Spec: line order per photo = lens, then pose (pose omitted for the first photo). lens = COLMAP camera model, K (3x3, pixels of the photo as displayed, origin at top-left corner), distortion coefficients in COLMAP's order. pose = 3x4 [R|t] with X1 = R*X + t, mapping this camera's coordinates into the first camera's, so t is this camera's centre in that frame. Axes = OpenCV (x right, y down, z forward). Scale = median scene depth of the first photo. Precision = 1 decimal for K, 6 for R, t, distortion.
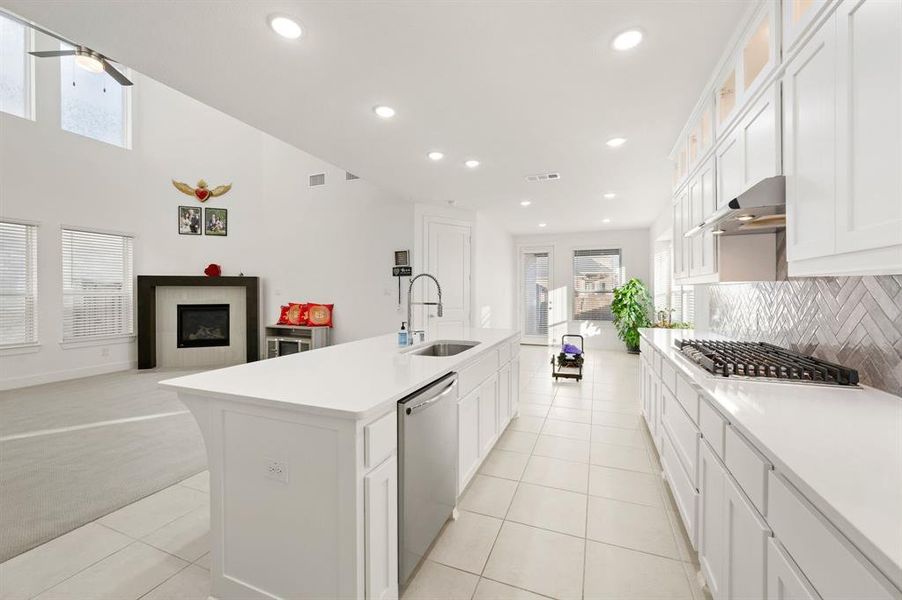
lens RADIAL K [[355.0, 0, 452.2], [0, 355.0, 294.9], [0, 0, 1]] dist [-0.006355, -0.000409]
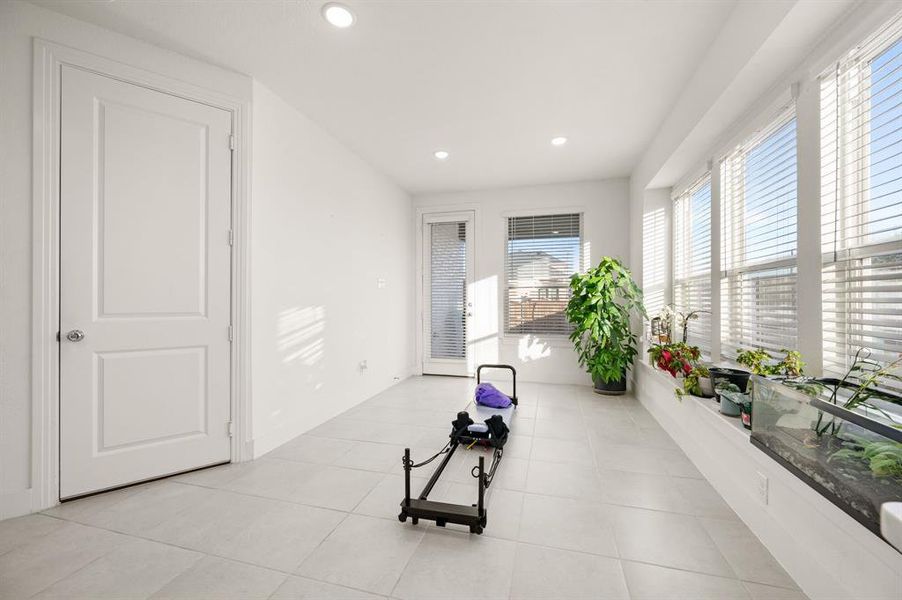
lens RADIAL K [[355.0, 0, 454.8], [0, 355.0, 301.5], [0, 0, 1]] dist [-0.006355, -0.000409]
pose [[0.992785, -0.000002, 0.119906, 0.231272], [0.000329, 0.999996, -0.002709, 0.023132], [-0.119905, 0.002729, 0.992782, 0.525302]]
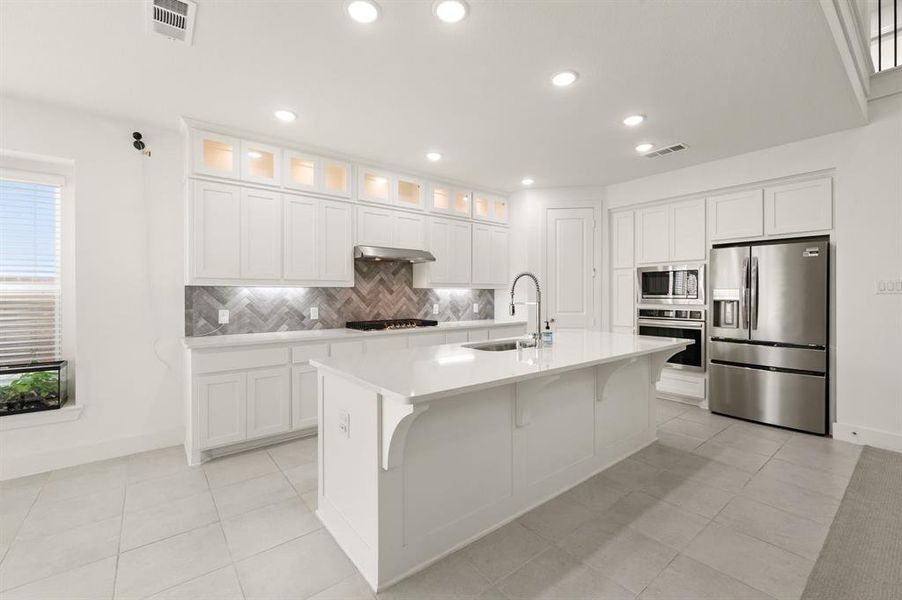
lens RADIAL K [[385.2, 0, 454.2], [0, 385.2, 294.9], [0, 0, 1]] dist [-0.001200, 0.000119]
pose [[-0.874676, 0.003361, 0.484696, -0.167633], [0.009117, 0.999913, 0.009520, -0.004218], [-0.484621, 0.012746, -0.874631, 0.796746]]
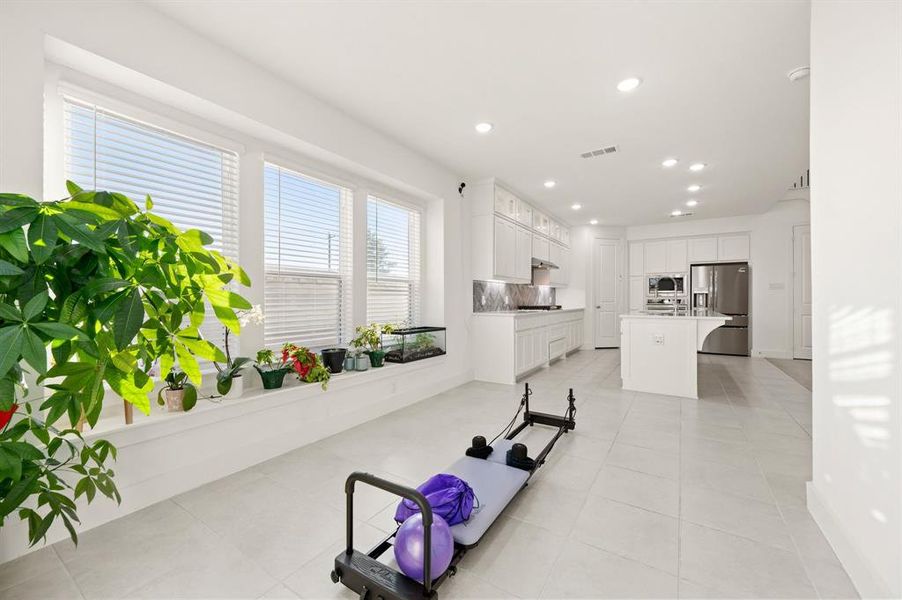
lens RADIAL K [[355.0, 0, 451.5], [0, 355.0, 297.2], [0, 0, 1]] dist [-0.006355, -0.000409]
pose [[-0.982609, 0.004329, 0.185636, 0.292037], [0.004946, 0.999984, 0.002865, 0.018397], [-0.185620, 0.003734, -0.982614, 1.252314]]
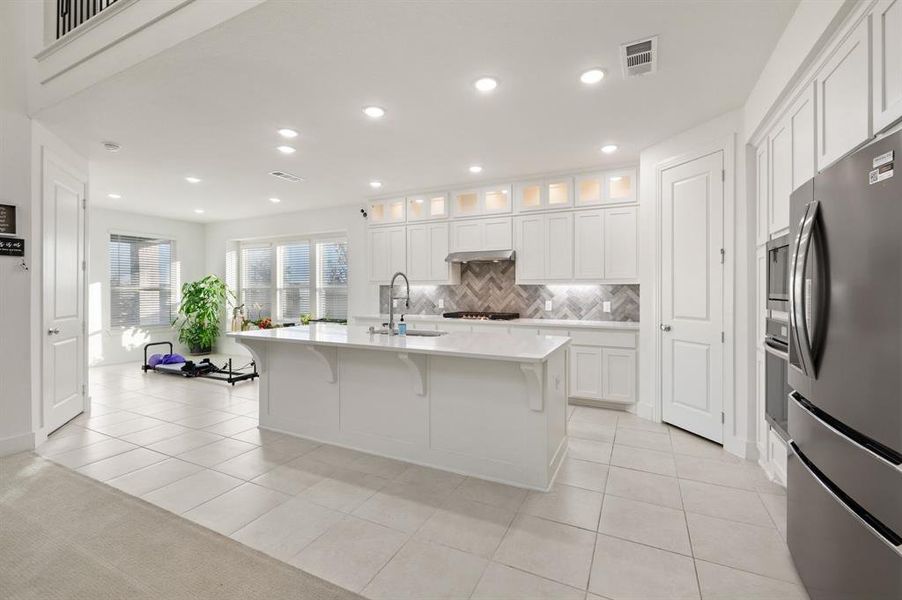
lens RADIAL K [[385.2, 0, 454.9], [0, 385.2, 291.7], [0, 0, 1]] dist [-0.001200, 0.000119]
pose [[0.065360, -0.001687, 0.997860, -0.527905], [0.008818, 0.999961, 0.001113, 0.001146], [-0.997823, 0.008726, 0.065373, 0.286626]]
